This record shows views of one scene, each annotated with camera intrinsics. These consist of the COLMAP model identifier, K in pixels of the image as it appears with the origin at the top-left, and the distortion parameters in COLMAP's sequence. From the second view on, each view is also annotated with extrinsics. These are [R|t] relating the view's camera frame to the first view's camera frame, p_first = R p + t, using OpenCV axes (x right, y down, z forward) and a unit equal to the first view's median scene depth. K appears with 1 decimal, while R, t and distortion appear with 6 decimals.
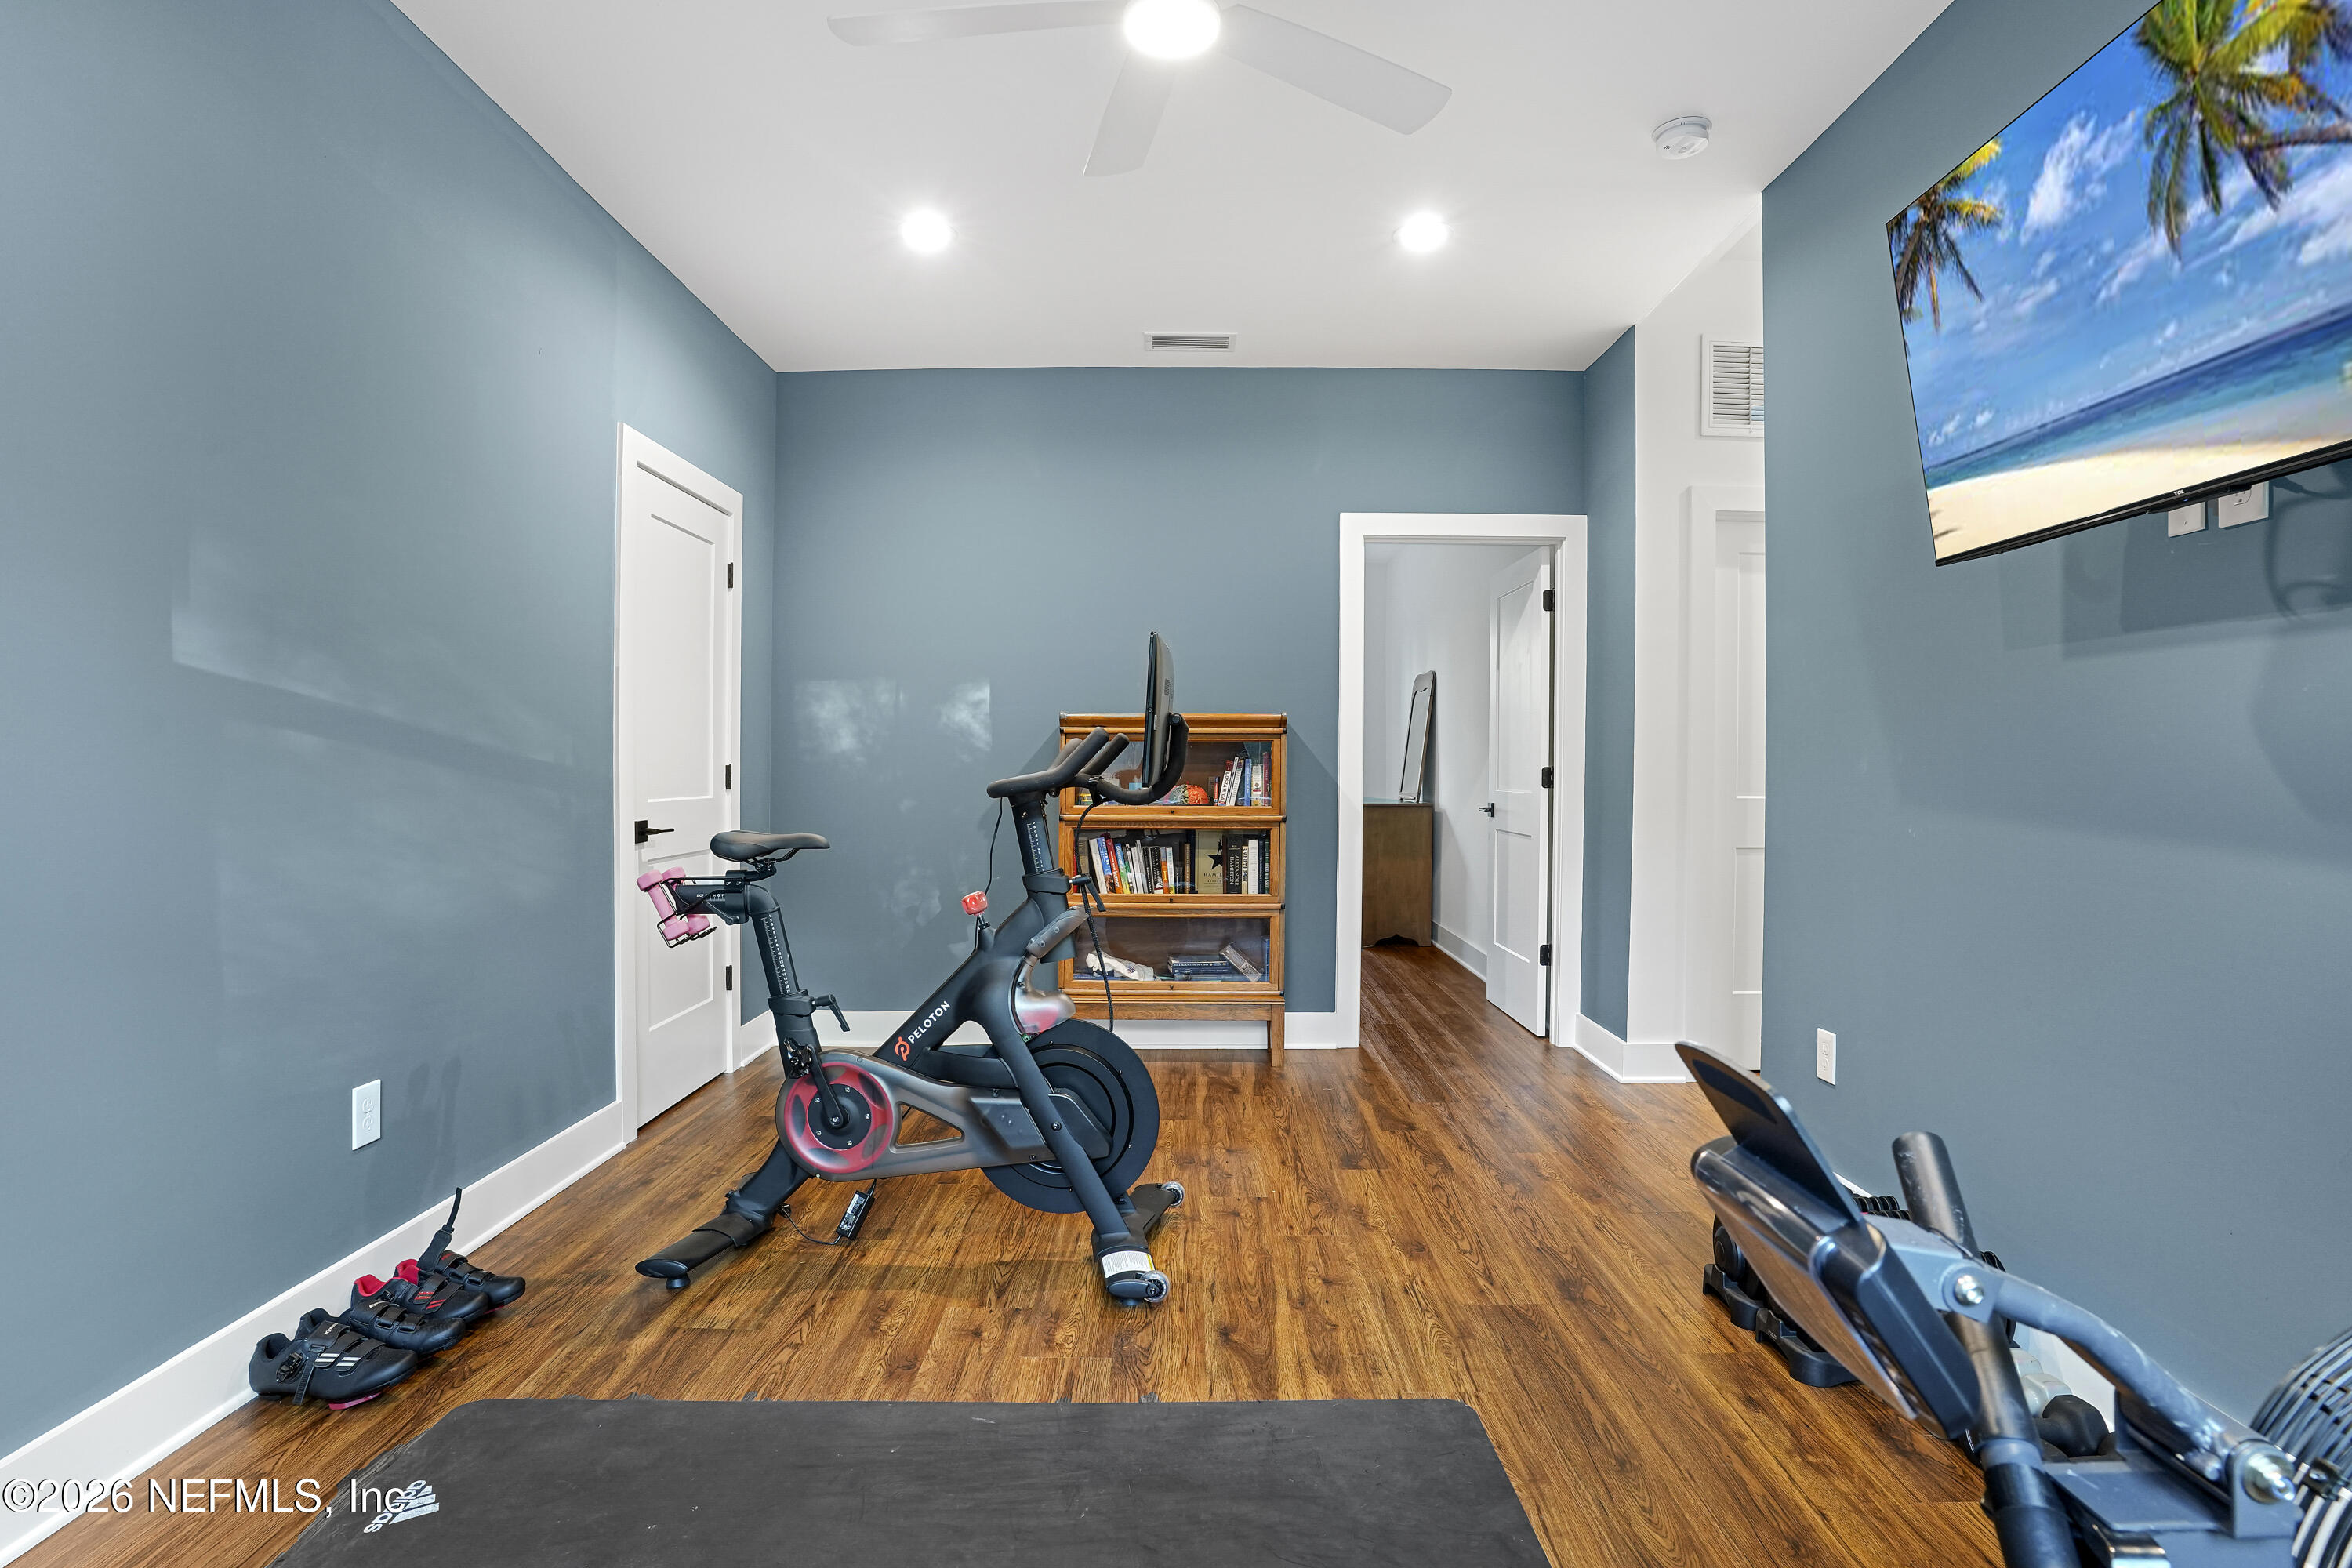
lens RADIAL K [[1191.1, 0, 1185.5], [0, 1191.1, 757.6], [0, 0, 1]] dist [-0.075704, 0.037237]
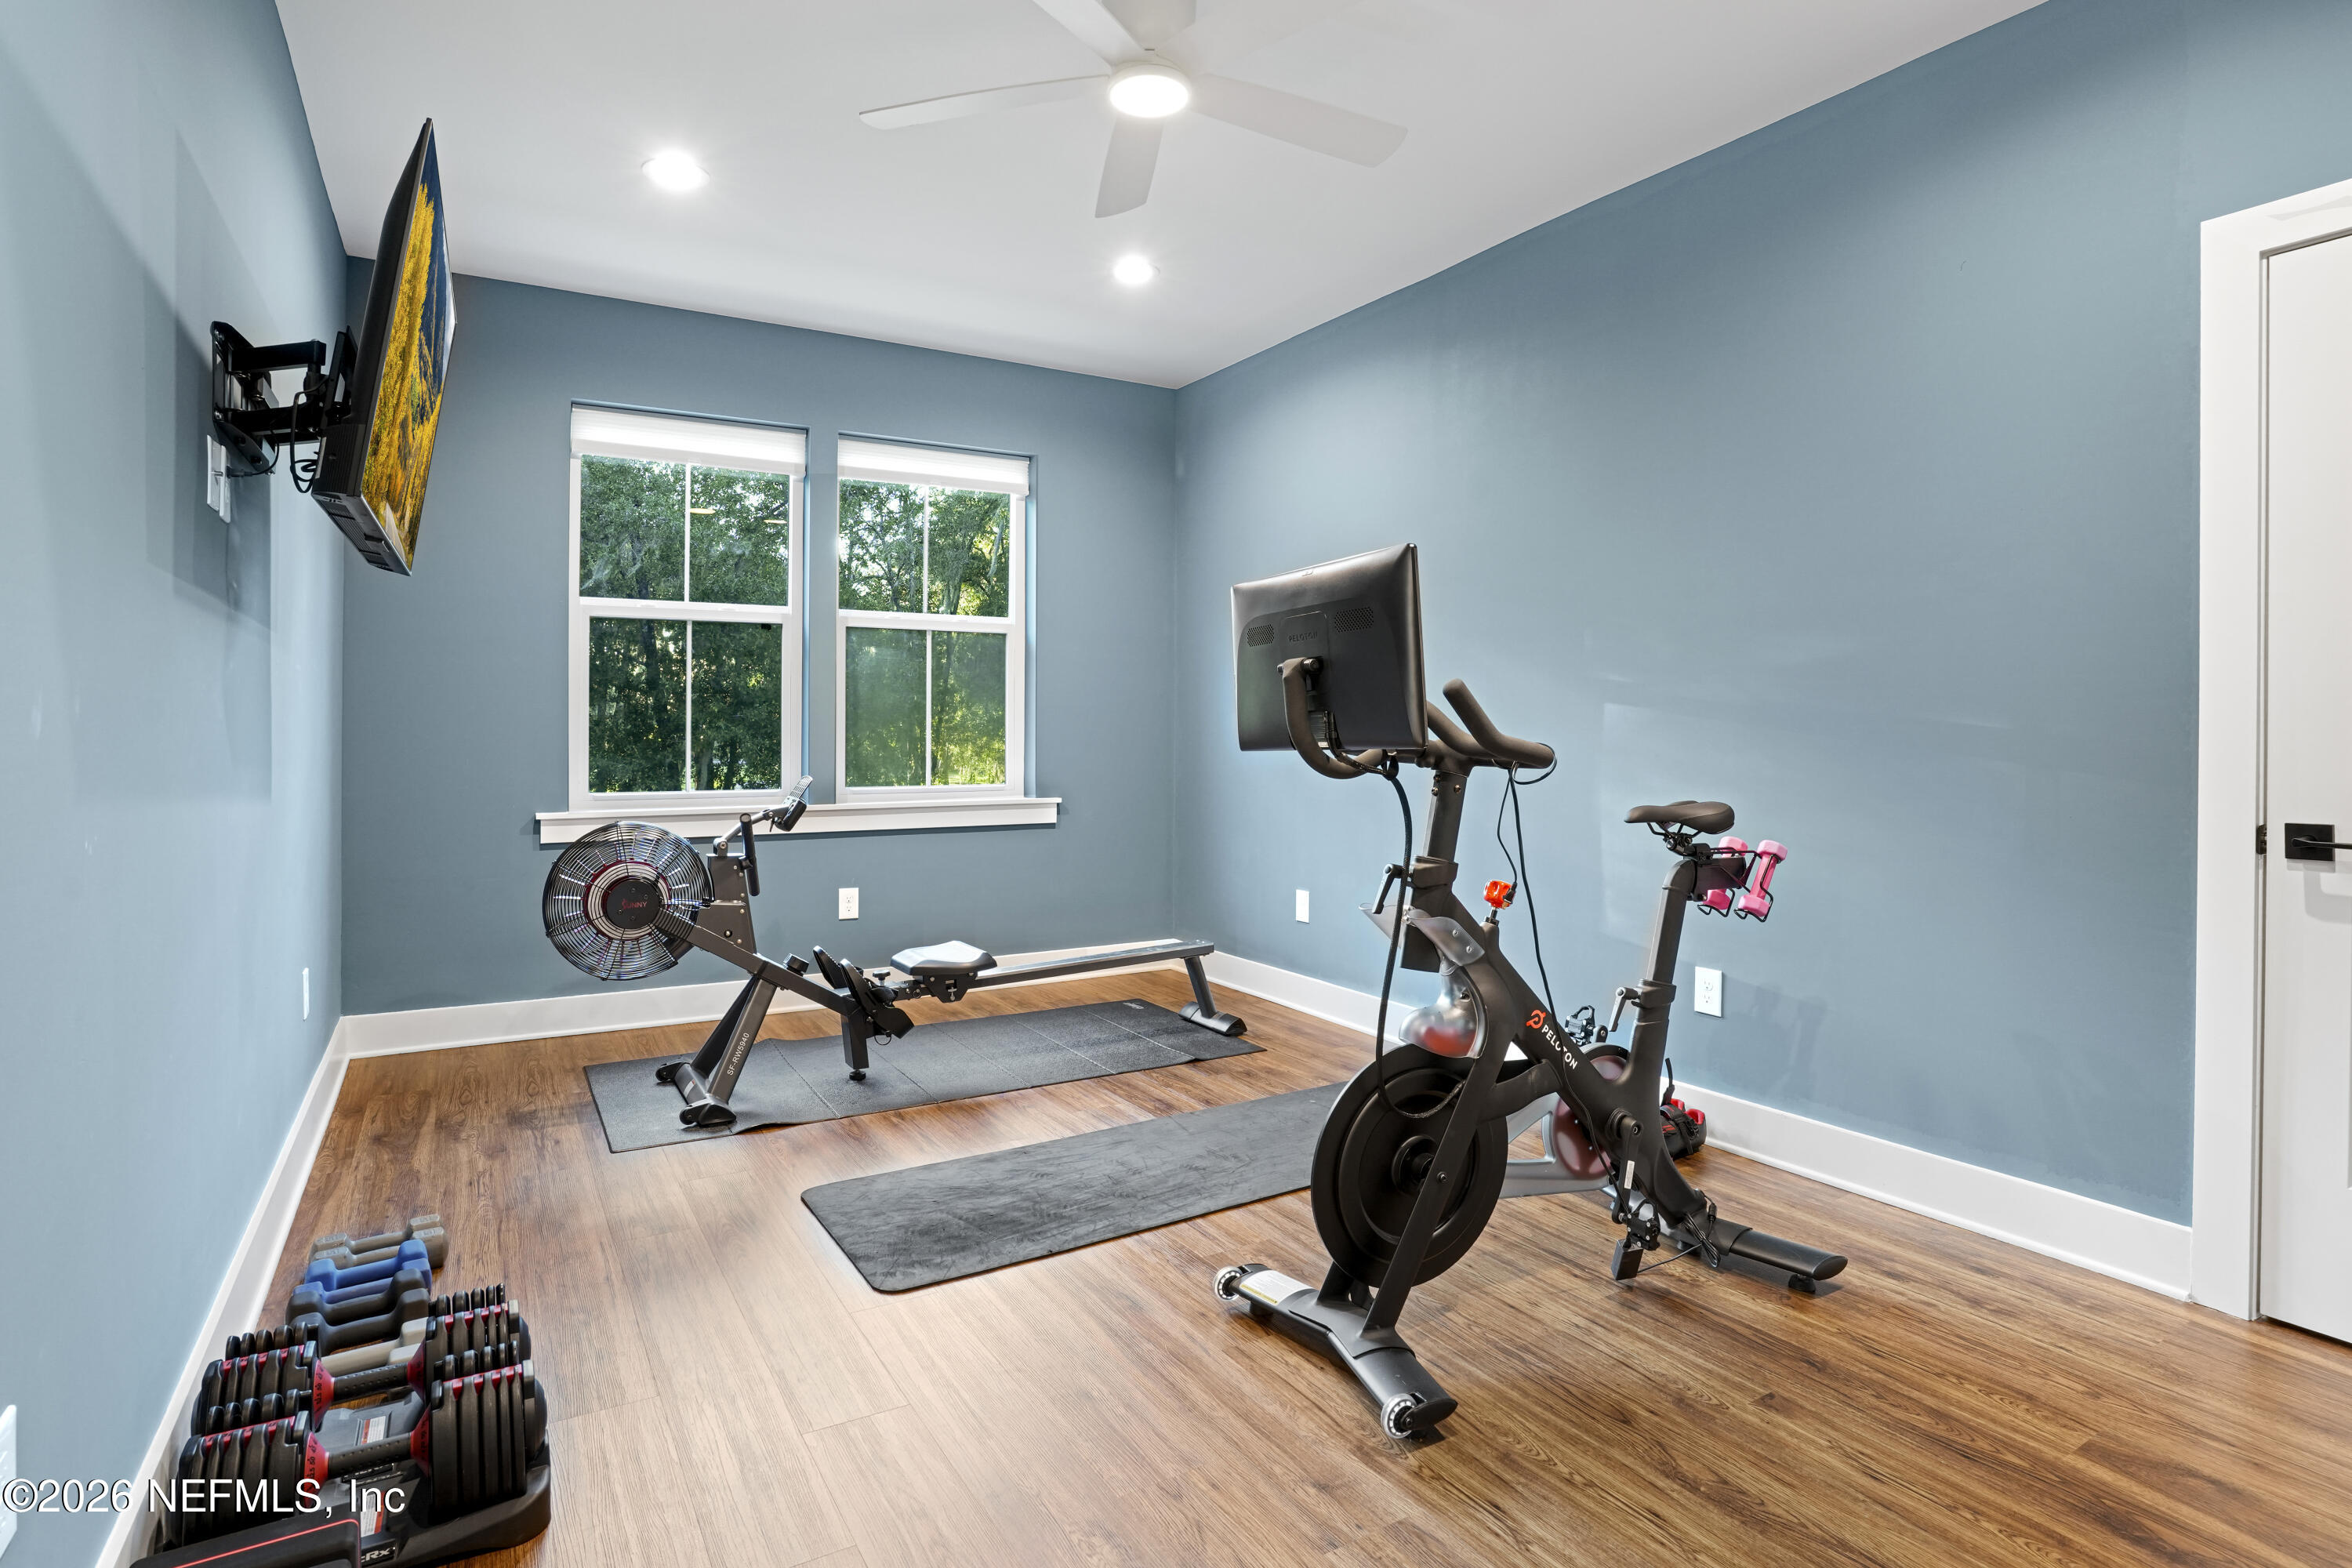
lens RADIAL K [[1191.1, 0, 1185.5], [0, 1191.1, 757.6], [0, 0, 1]] dist [-0.075704, 0.037237]
pose [[-0.853998, 0.010298, -0.520175, 0.427207], [0.004975, 0.999920, 0.011627, 0.015512], [0.520253, 0.007342, -0.853980, 1.551456]]
